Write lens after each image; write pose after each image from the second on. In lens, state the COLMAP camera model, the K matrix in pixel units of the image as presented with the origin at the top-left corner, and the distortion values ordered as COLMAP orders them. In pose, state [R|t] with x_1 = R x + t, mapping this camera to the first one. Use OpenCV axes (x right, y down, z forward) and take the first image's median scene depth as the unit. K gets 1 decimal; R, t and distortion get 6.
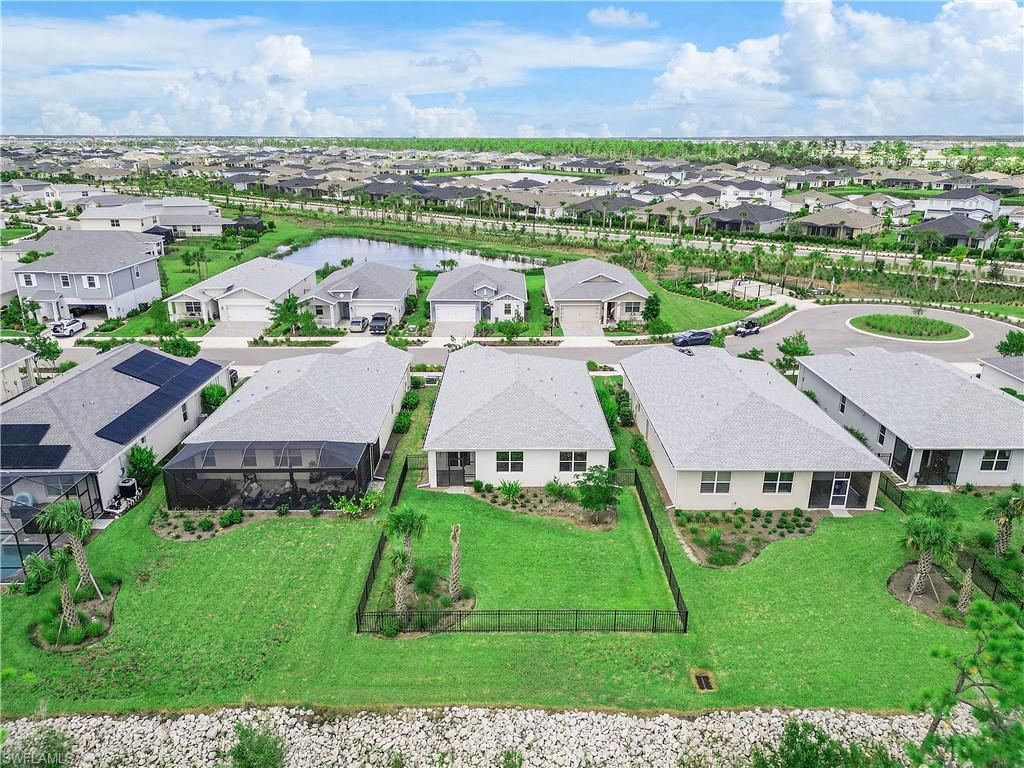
lens RADIAL K [[731.6, 0, 512.0], [0, 731.6, 384.0], [0, 0, 1]] dist [0.006165, -0.002709]
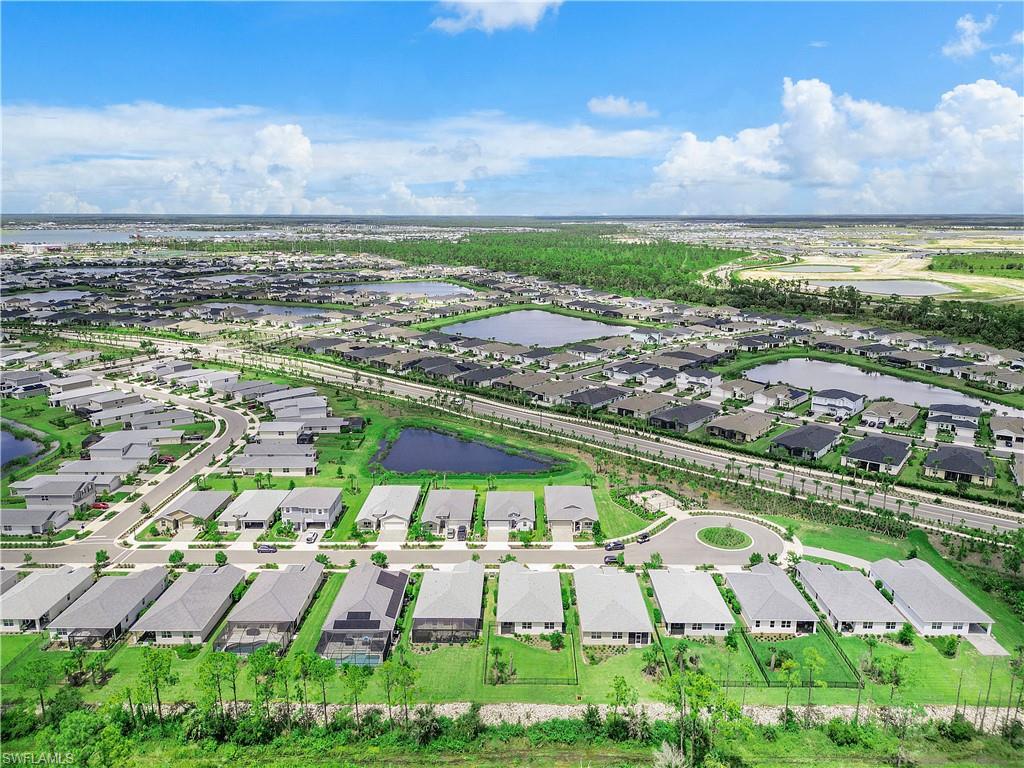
lens RADIAL K [[728.0, 0, 508.7], [0, 728.0, 423.1], [0, 0, 1]] dist [0.031644, -0.003114]
pose [[0.999746, 0.002512, -0.022386, -0.012797], [-0.003386, 0.999229, -0.039103, -0.577433], [0.022271, 0.039169, 0.998984, -1.898046]]
